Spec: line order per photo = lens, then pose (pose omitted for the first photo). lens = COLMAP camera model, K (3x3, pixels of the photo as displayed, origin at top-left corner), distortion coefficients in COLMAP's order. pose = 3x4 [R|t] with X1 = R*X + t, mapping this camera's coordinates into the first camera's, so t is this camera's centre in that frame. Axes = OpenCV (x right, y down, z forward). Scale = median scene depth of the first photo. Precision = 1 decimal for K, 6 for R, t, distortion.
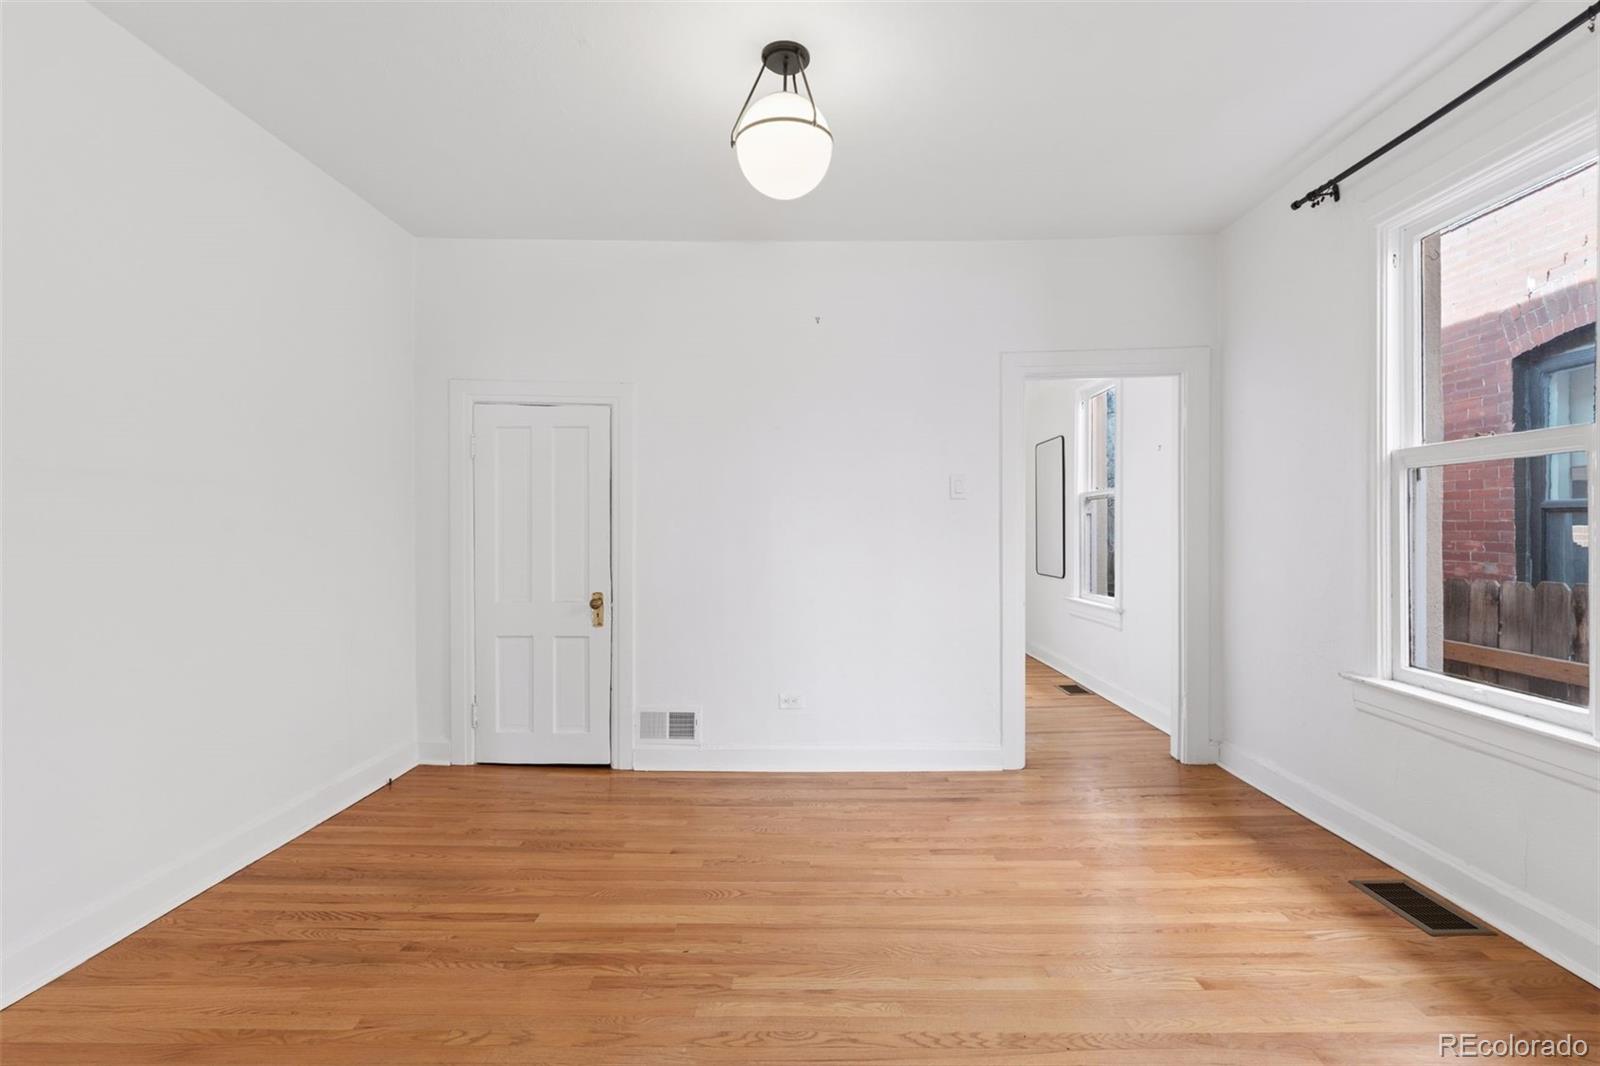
lens RADIAL K [[758.3, 0, 804.2], [0, 758.3, 525.1], [0, 0, 1]] dist [0.002732, -0.001217]
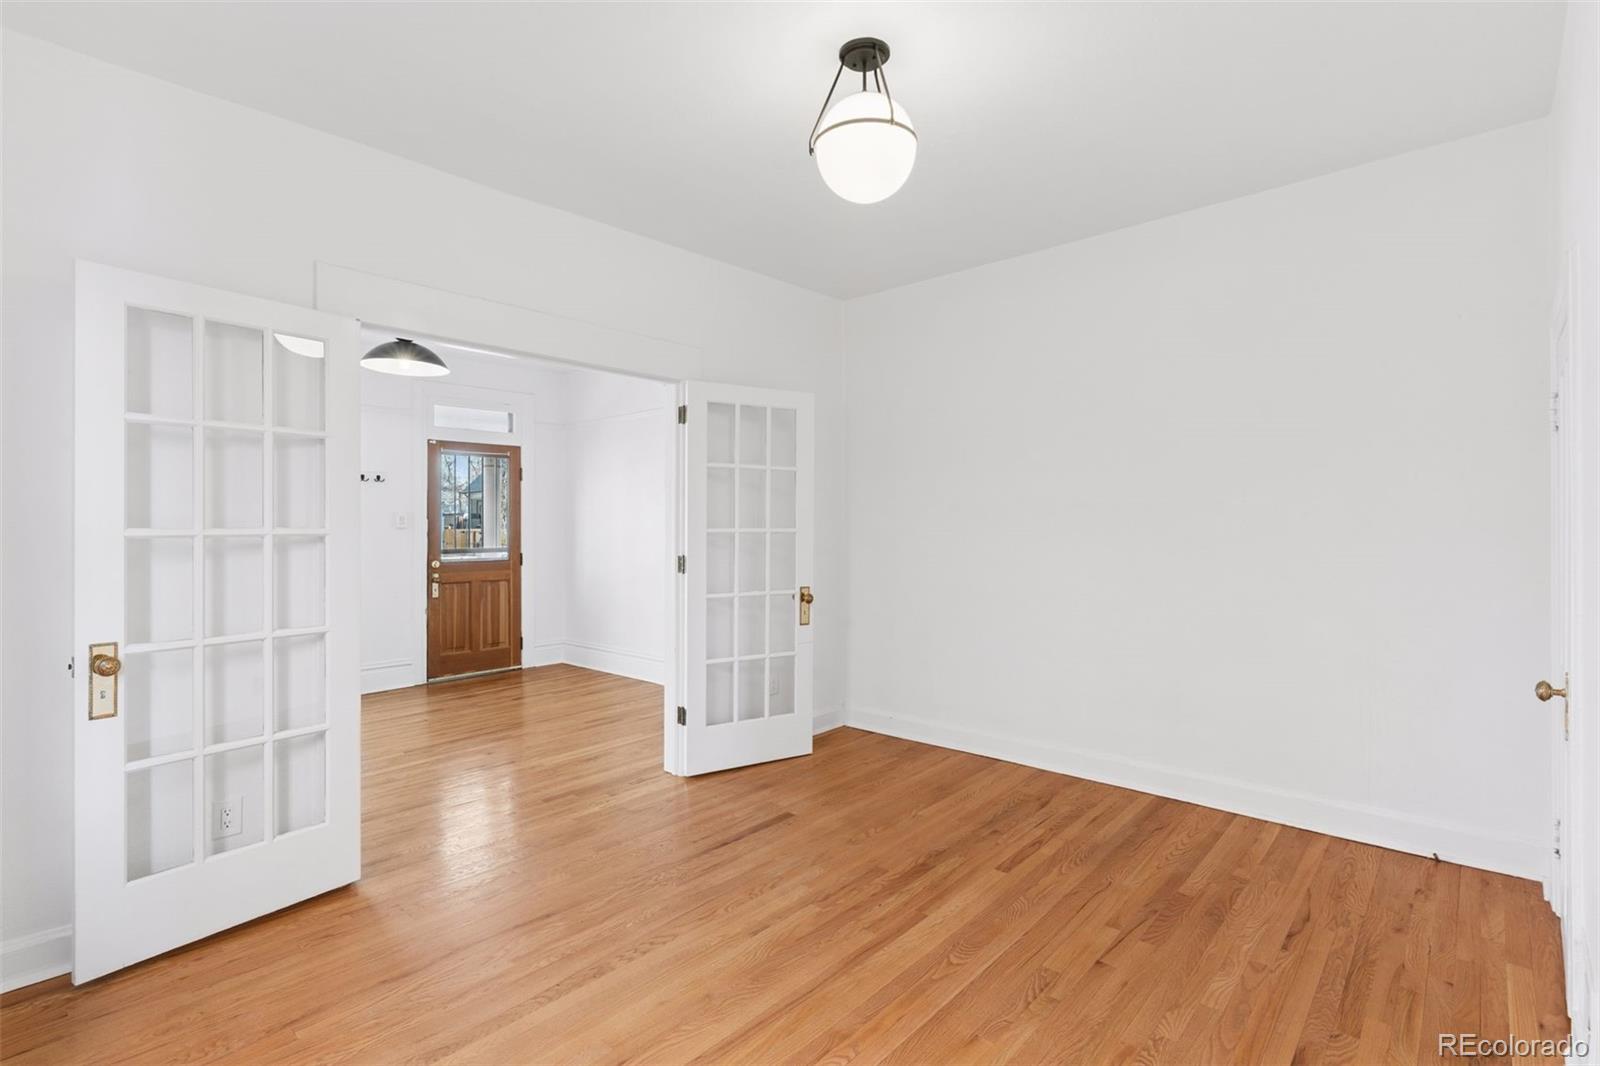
lens RADIAL K [[758.3, 0, 816.9], [0, 758.3, 521.4], [0, 0, 1]] dist [0.002732, -0.001217]
pose [[-0.651321, 0.003312, -0.758795, 0.636066], [0.010632, 0.999932, -0.004762, -0.024776], [0.758728, -0.011169, -0.651312, 1.348248]]
